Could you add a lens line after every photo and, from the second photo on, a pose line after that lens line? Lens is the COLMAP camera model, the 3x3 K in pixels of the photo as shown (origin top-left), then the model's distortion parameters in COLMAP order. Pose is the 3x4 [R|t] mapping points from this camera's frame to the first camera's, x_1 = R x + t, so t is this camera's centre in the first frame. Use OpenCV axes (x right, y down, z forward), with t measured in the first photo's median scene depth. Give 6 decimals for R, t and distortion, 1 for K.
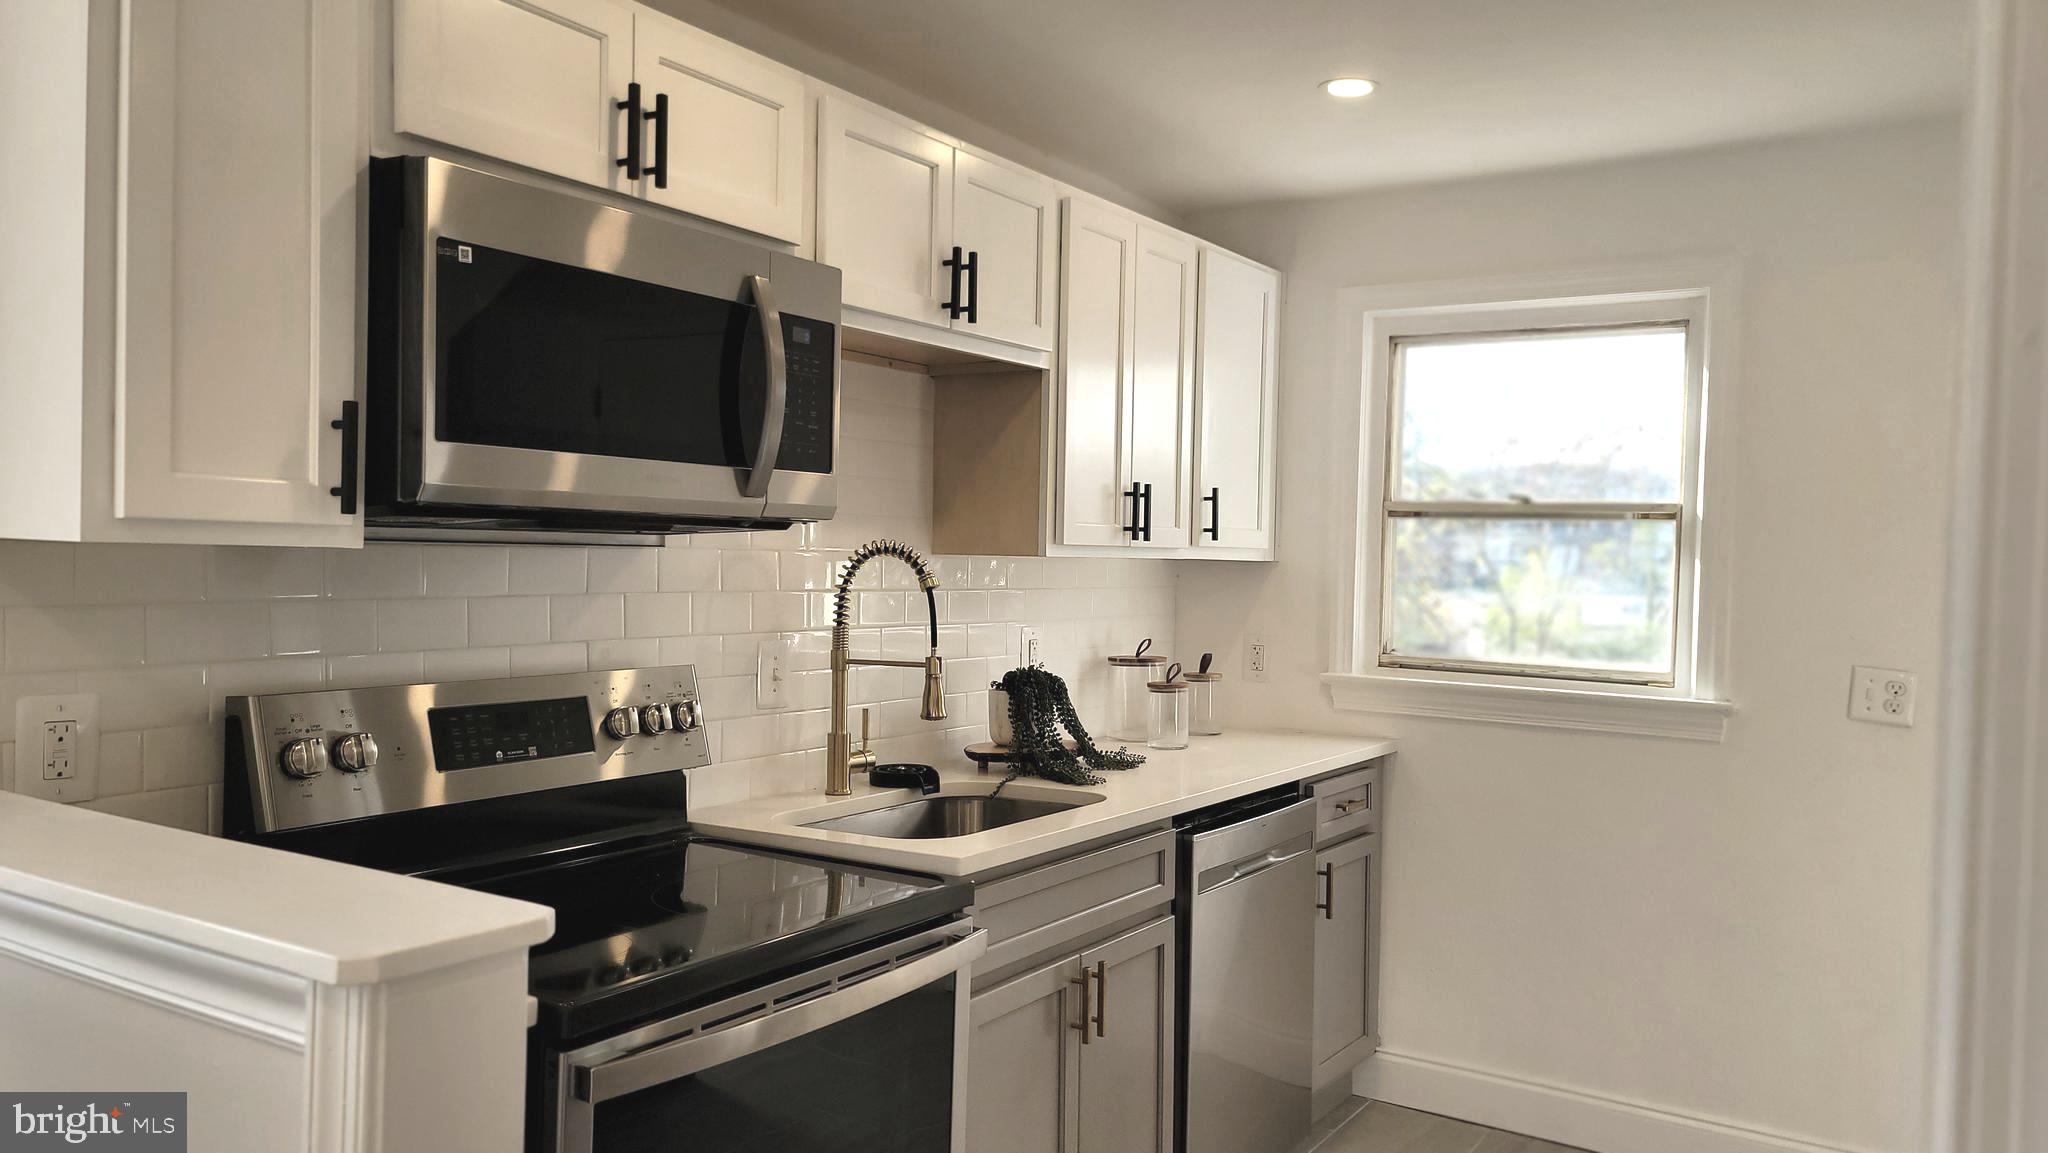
lens RADIAL K [[1497.2, 0, 1024.0], [0, 1497.2, 576.5], [0, 0, 1]] dist [0.026648, -0.002988]
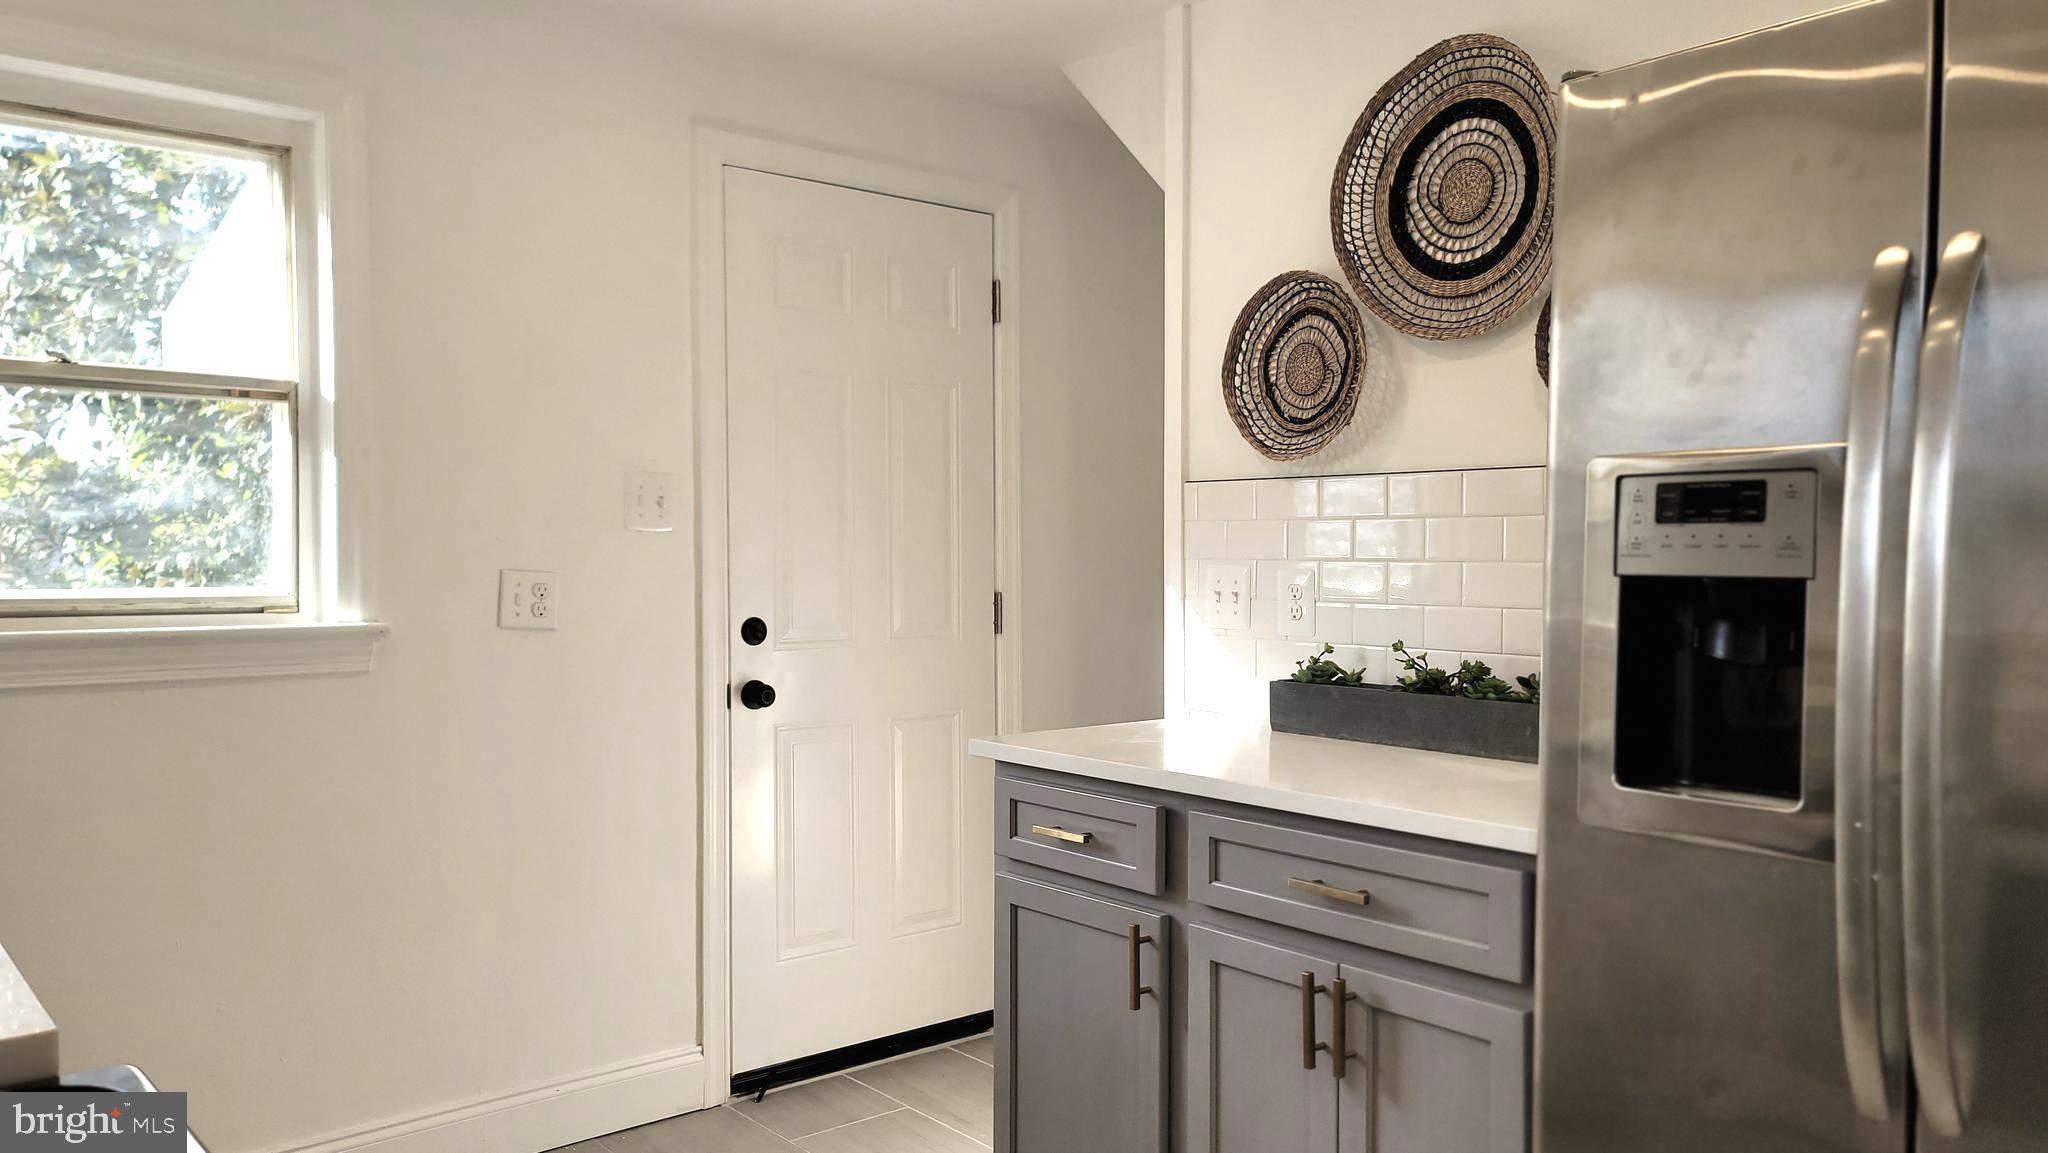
lens RADIAL K [[1497.2, 0, 1024.0], [0, 1497.2, 576.5], [0, 0, 1]] dist [0.026648, -0.002988]
pose [[0.307391, -0.039373, 0.950768, -0.211873], [0.023485, 0.999153, 0.033784, 0.038305], [-0.951293, 0.011944, 0.308056, 0.400139]]
